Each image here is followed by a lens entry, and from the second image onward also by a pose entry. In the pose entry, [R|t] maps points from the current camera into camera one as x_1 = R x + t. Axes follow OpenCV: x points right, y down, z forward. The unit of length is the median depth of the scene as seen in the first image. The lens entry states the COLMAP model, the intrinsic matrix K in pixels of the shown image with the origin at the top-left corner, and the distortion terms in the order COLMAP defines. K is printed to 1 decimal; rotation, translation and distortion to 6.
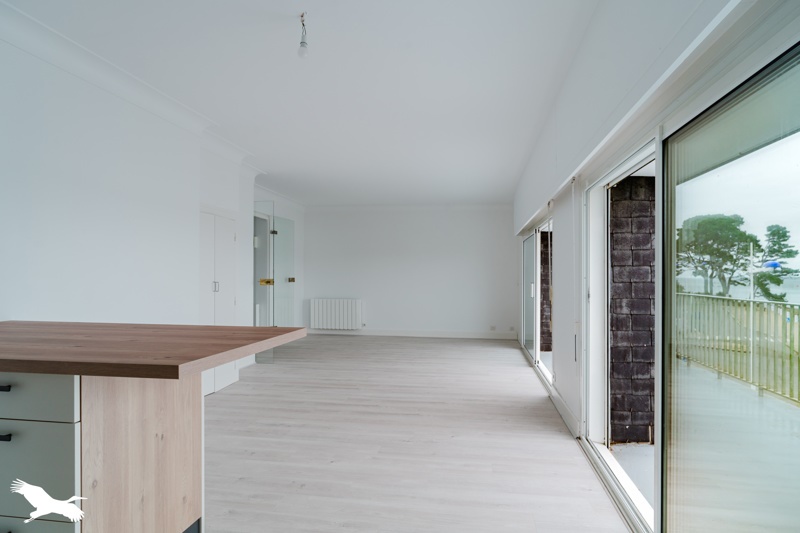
lens RADIAL K [[455.5, 0, 396.7], [0, 455.5, 270.8], [0, 0, 1]] dist [-0.002488, 0.000874]
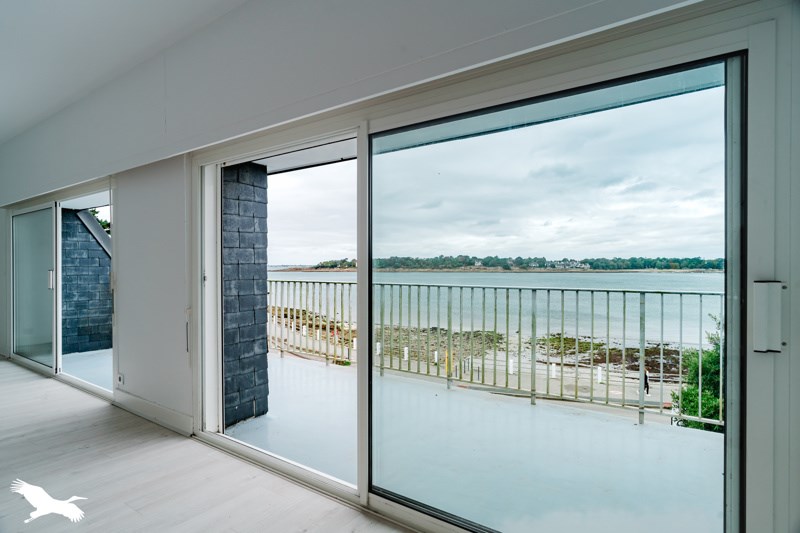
lens RADIAL K [[455.5, 0, 396.2], [0, 455.5, 263.1], [0, 0, 1]] dist [-0.002488, 0.000874]
pose [[0.475561, -0.006054, 0.879662, -0.208842], [-0.001591, 0.999969, 0.007743, 0.015020], [-0.879681, -0.005082, 0.475536, 0.210311]]
